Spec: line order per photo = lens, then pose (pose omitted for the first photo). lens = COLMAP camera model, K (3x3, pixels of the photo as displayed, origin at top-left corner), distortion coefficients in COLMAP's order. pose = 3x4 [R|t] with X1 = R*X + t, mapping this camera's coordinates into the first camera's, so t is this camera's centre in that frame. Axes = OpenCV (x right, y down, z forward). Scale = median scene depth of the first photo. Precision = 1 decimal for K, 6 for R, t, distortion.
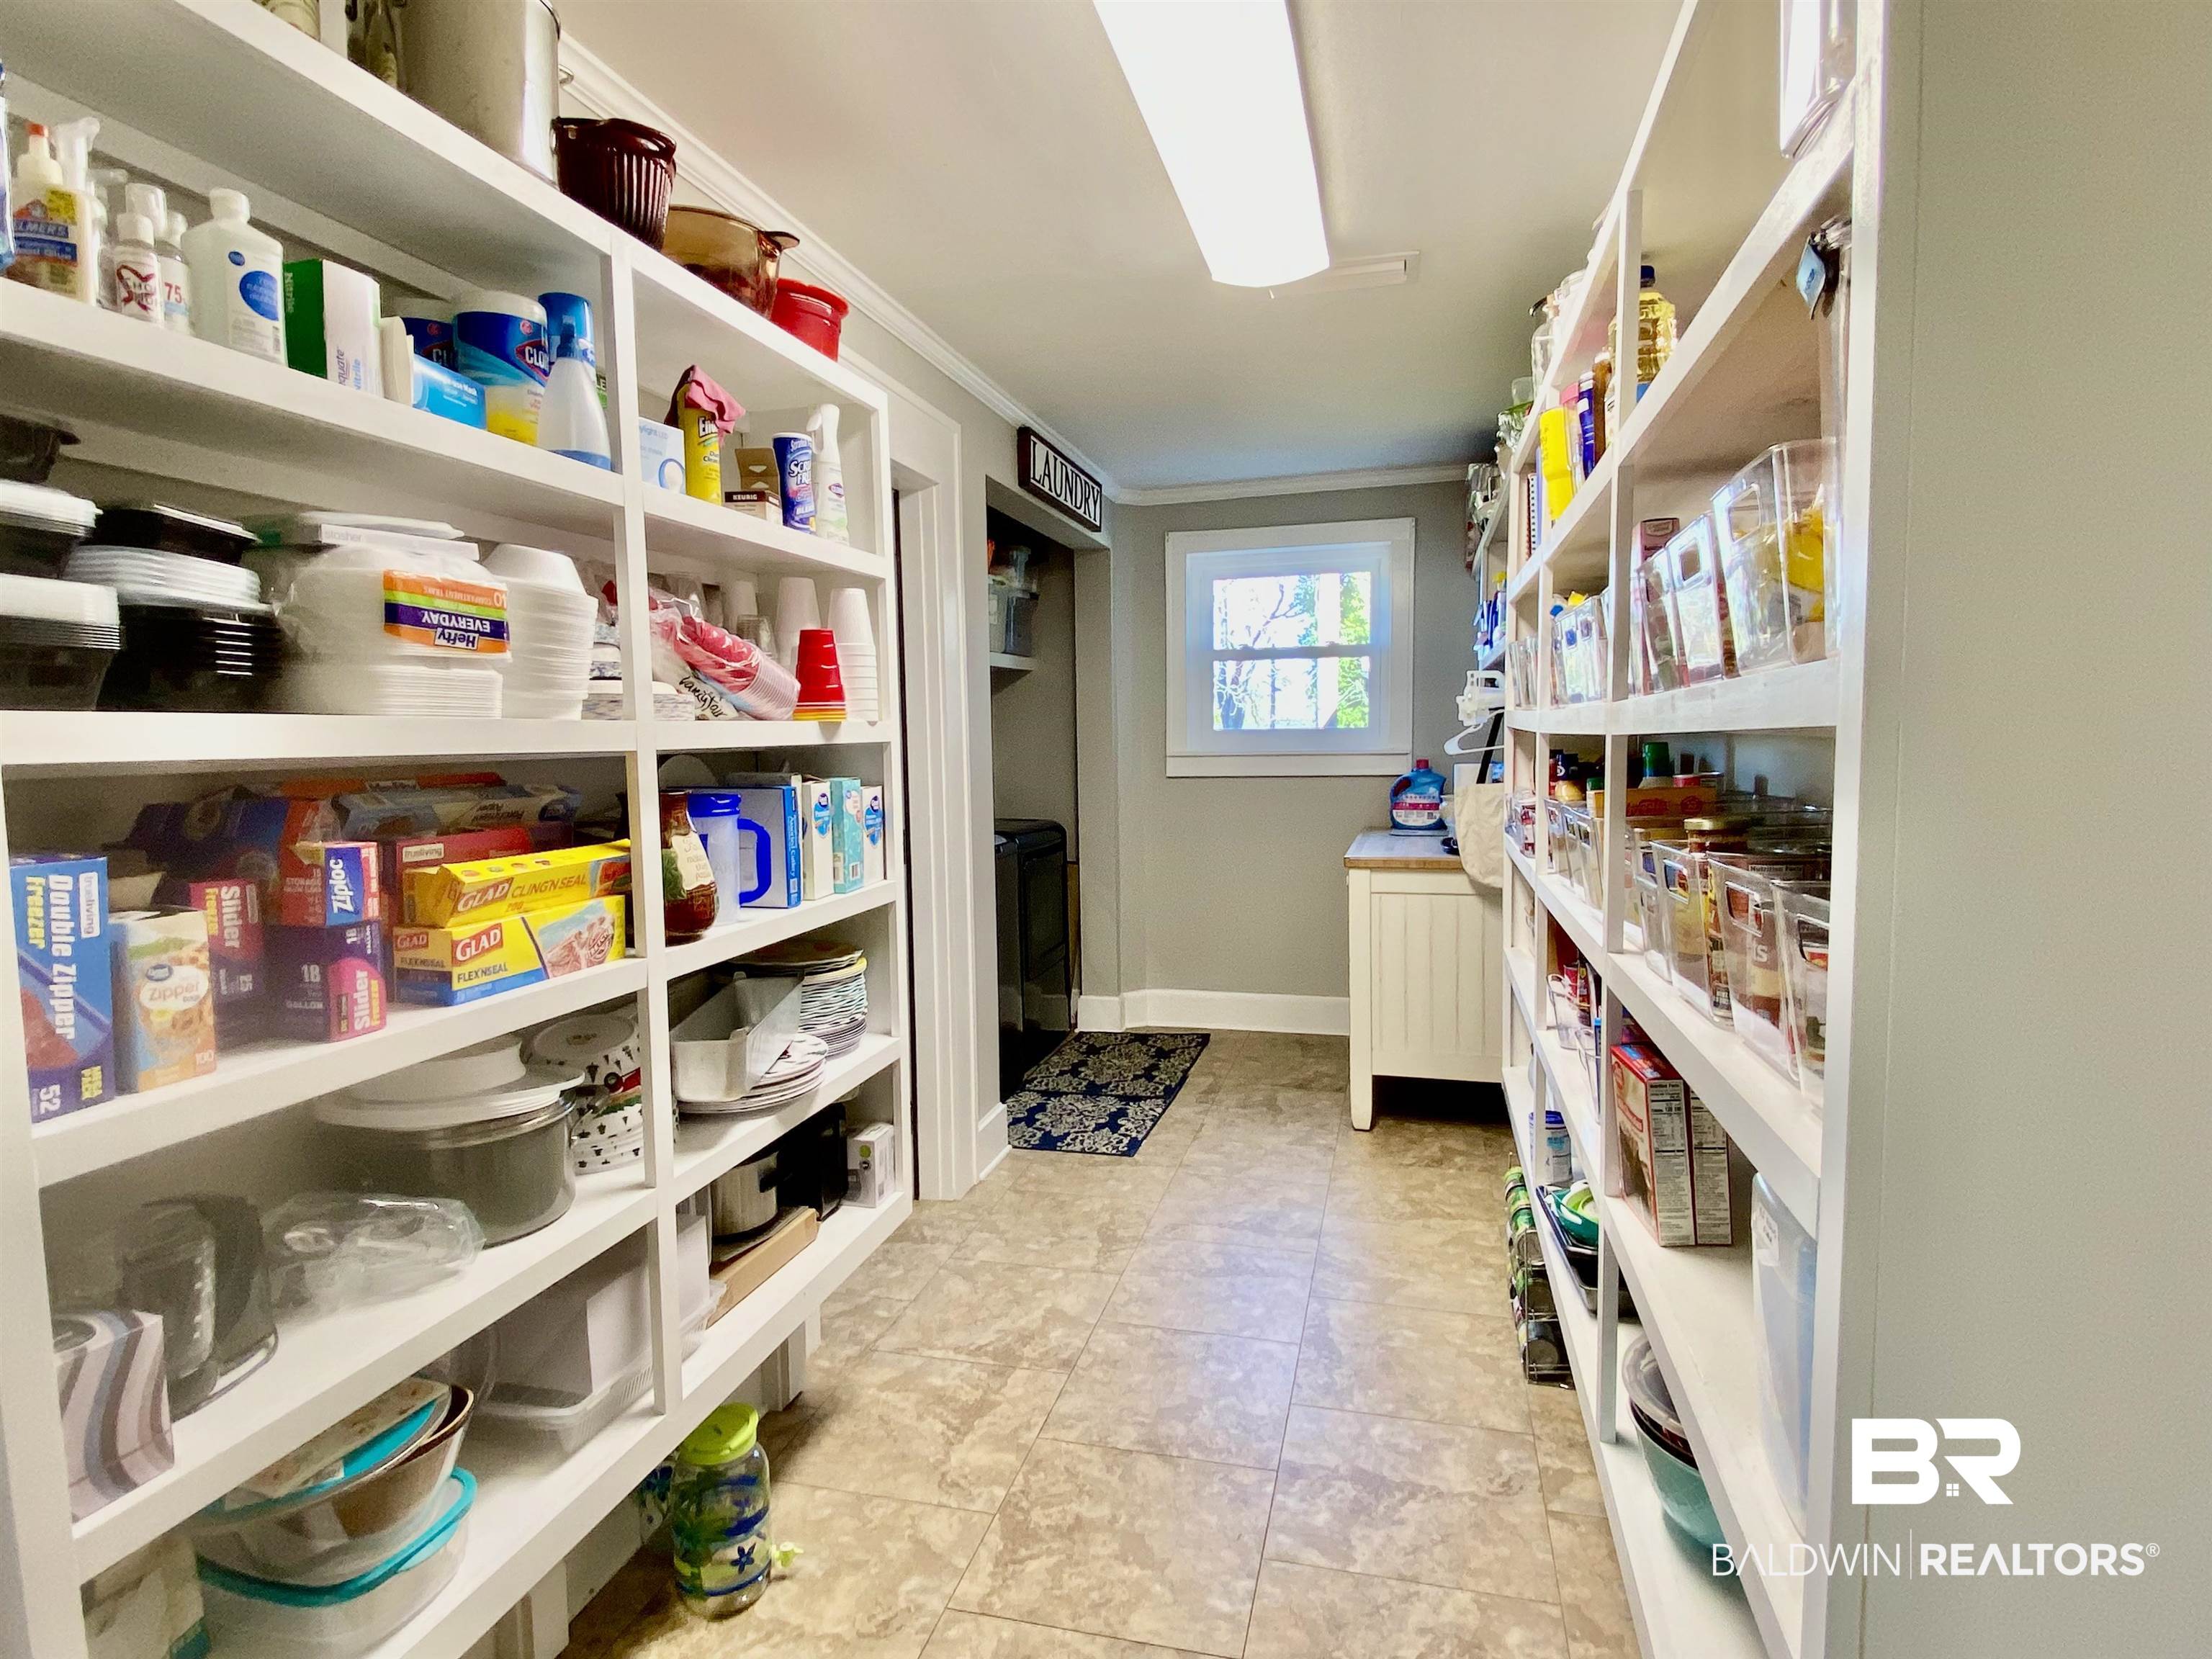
lens RADIAL K [[1184.7, 0, 1107.9], [0, 1184.7, 825.1], [0, 0, 1]] dist [0.057471, -0.059620]
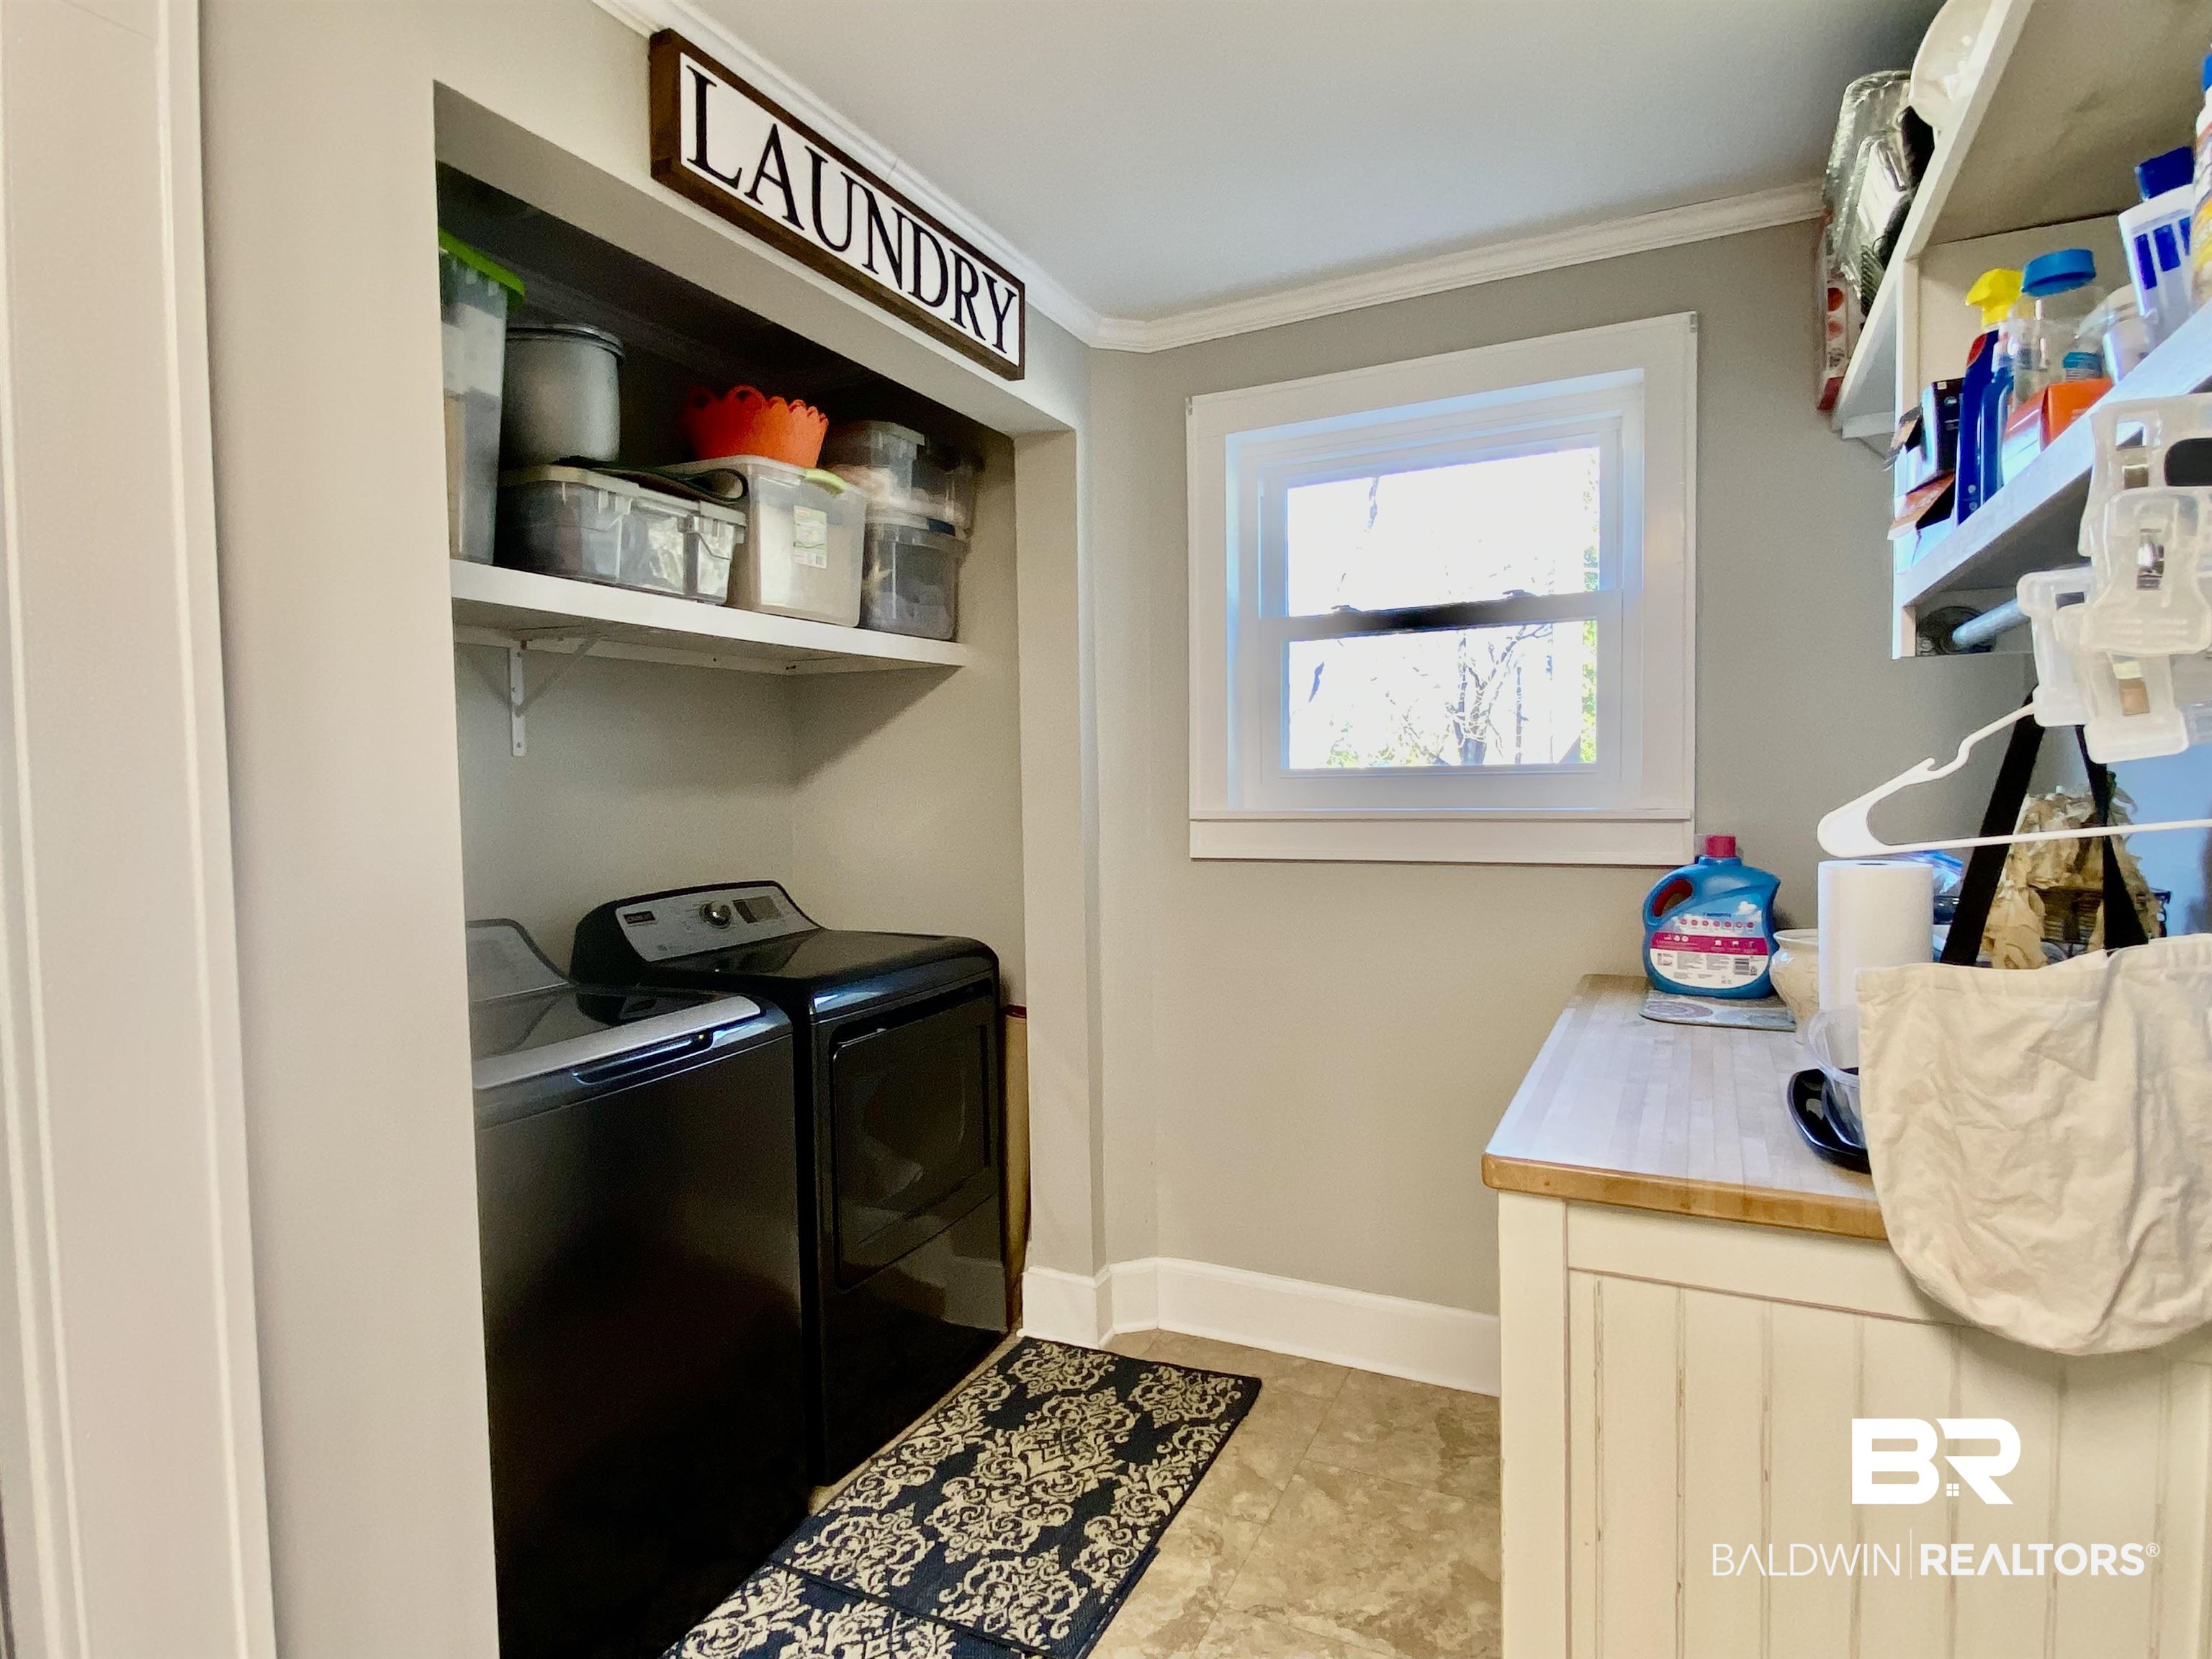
lens RADIAL K [[1196.7, 0, 1110.6], [0, 1196.7, 817.2], [0, 0, 1]] dist [0.000907, -0.000353]
pose [[0.980180, 0.004157, -0.198066, 0.129214], [-0.011438, 0.999300, -0.035632, -0.043398], [0.197780, 0.037191, 0.979541, 0.514268]]
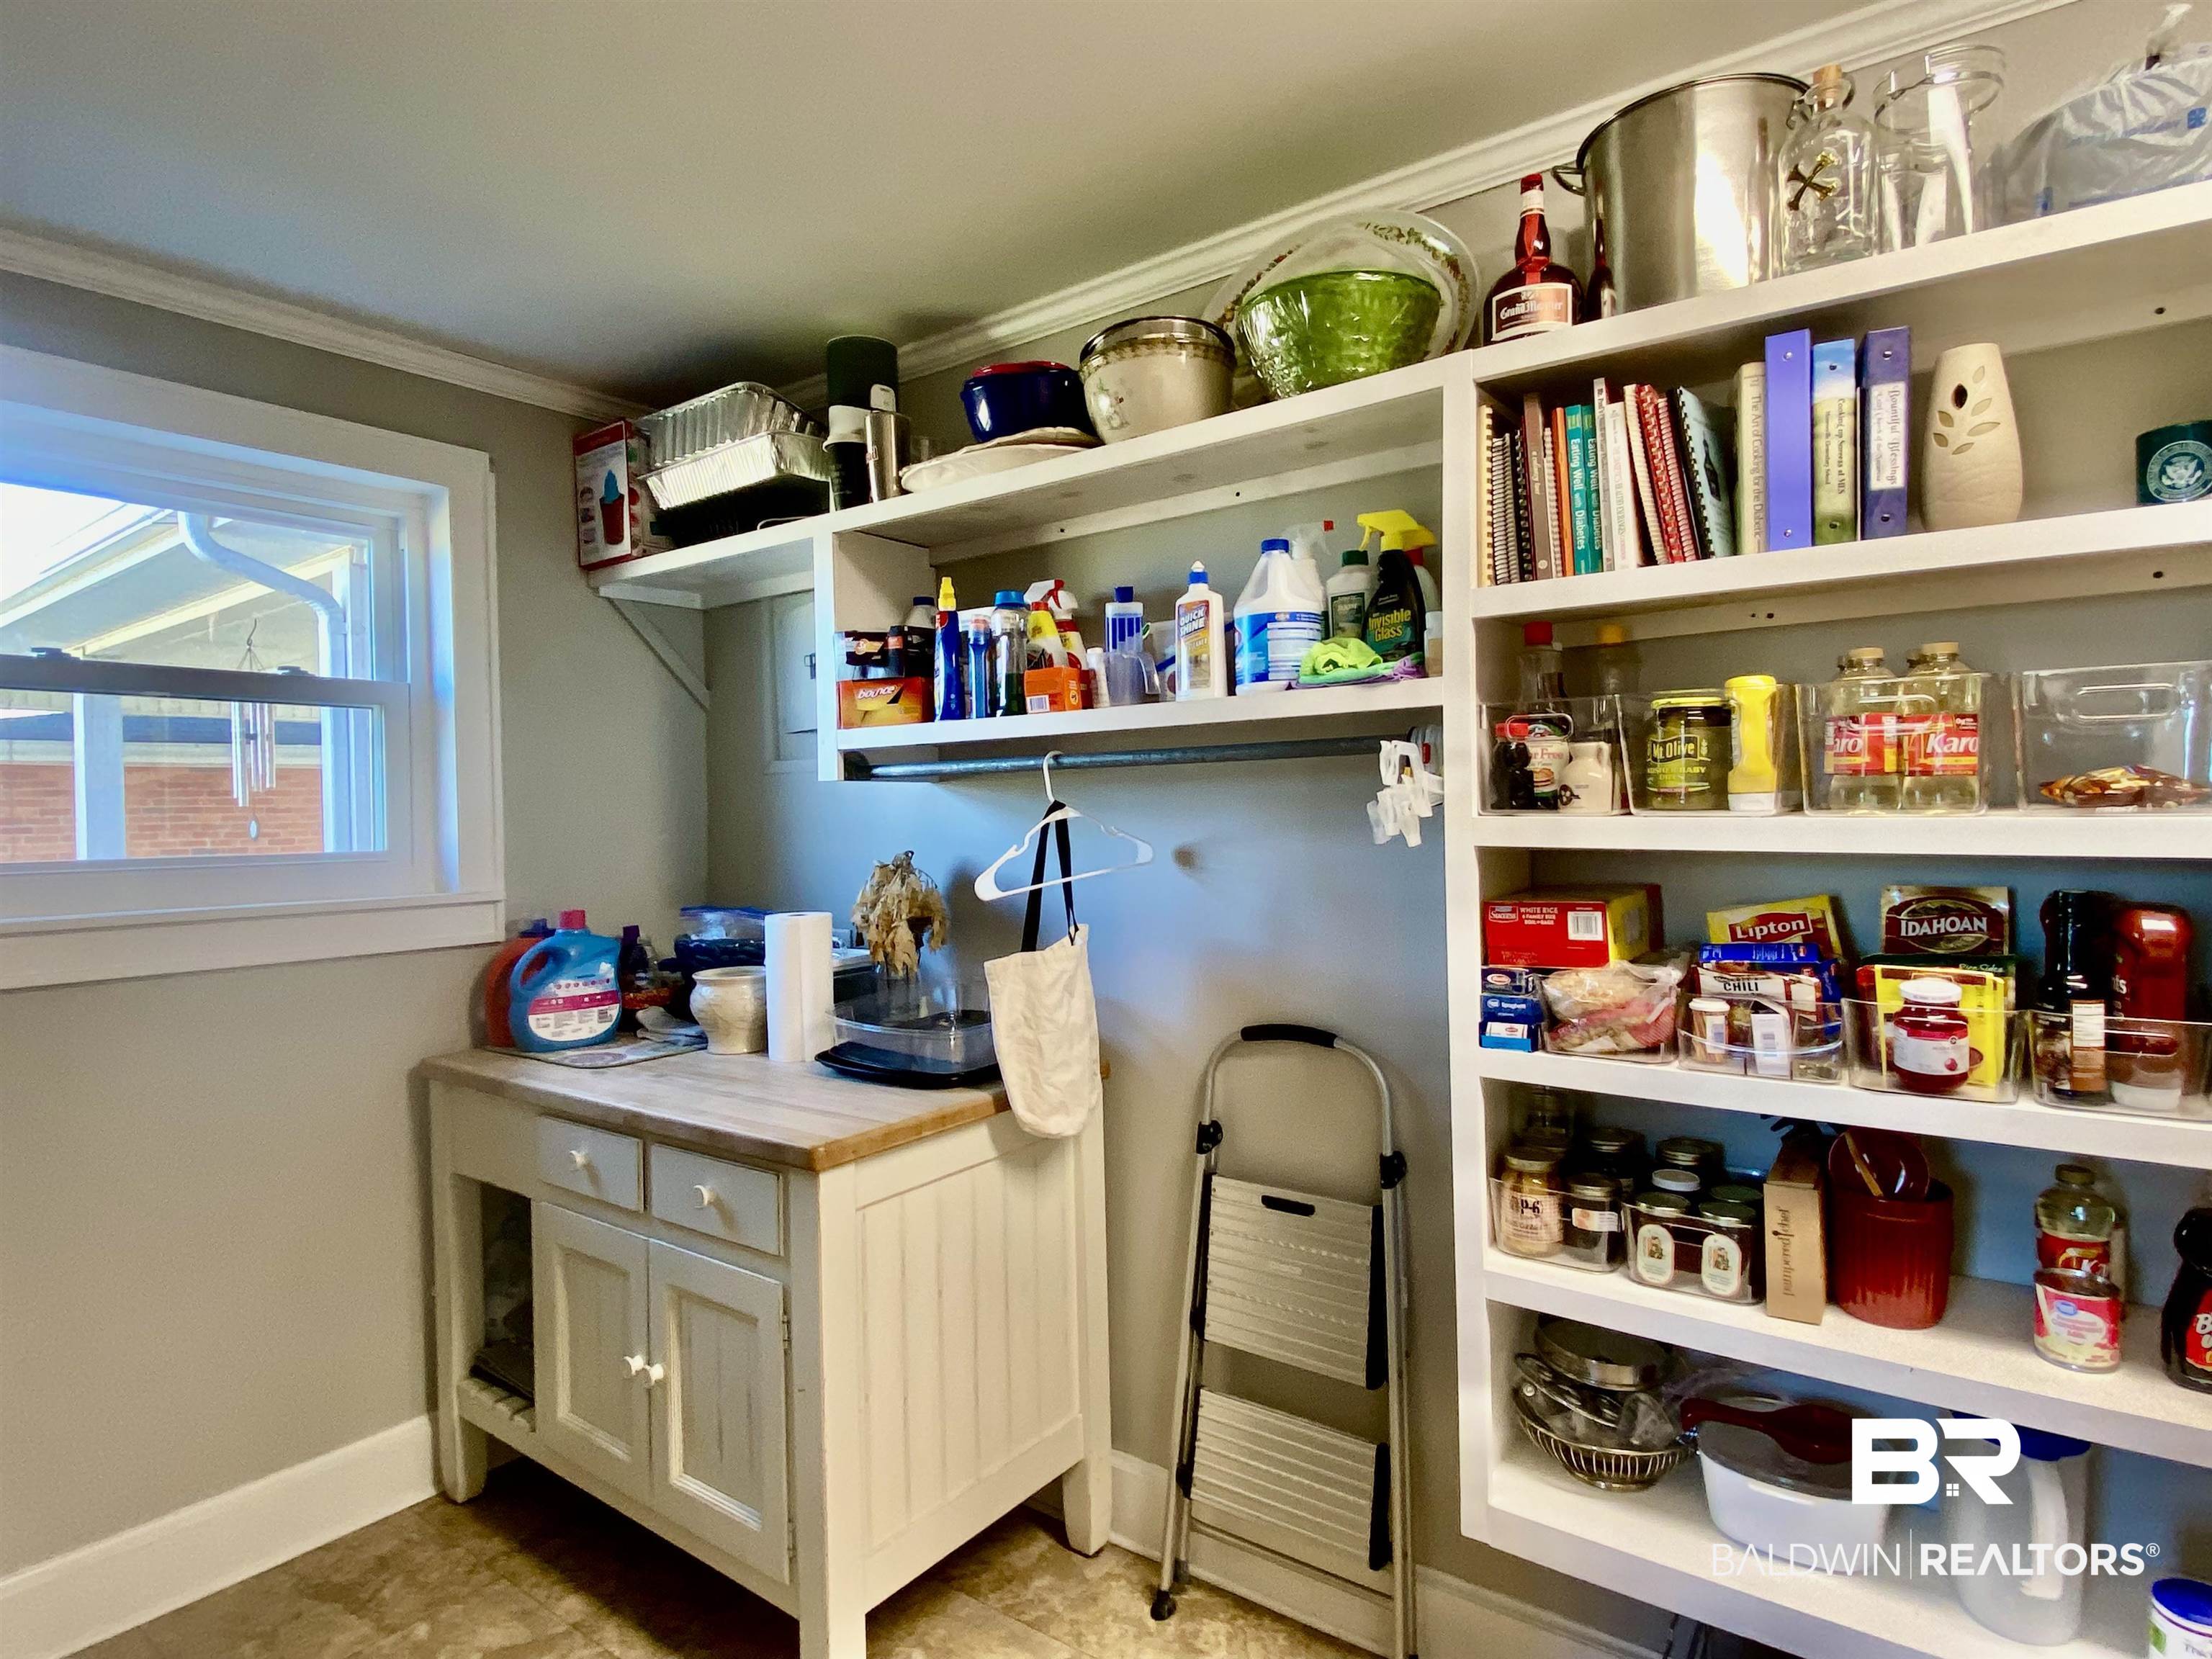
lens RADIAL K [[1184.7, 0, 1107.9], [0, 1184.7, 825.1], [0, 0, 1]] dist [0.057471, -0.059620]
pose [[0.380552, -0.003803, 0.924752, -0.134127], [0.088597, 0.995542, -0.032365, -0.054577], [-0.920506, 0.094247, 0.379192, 0.570698]]
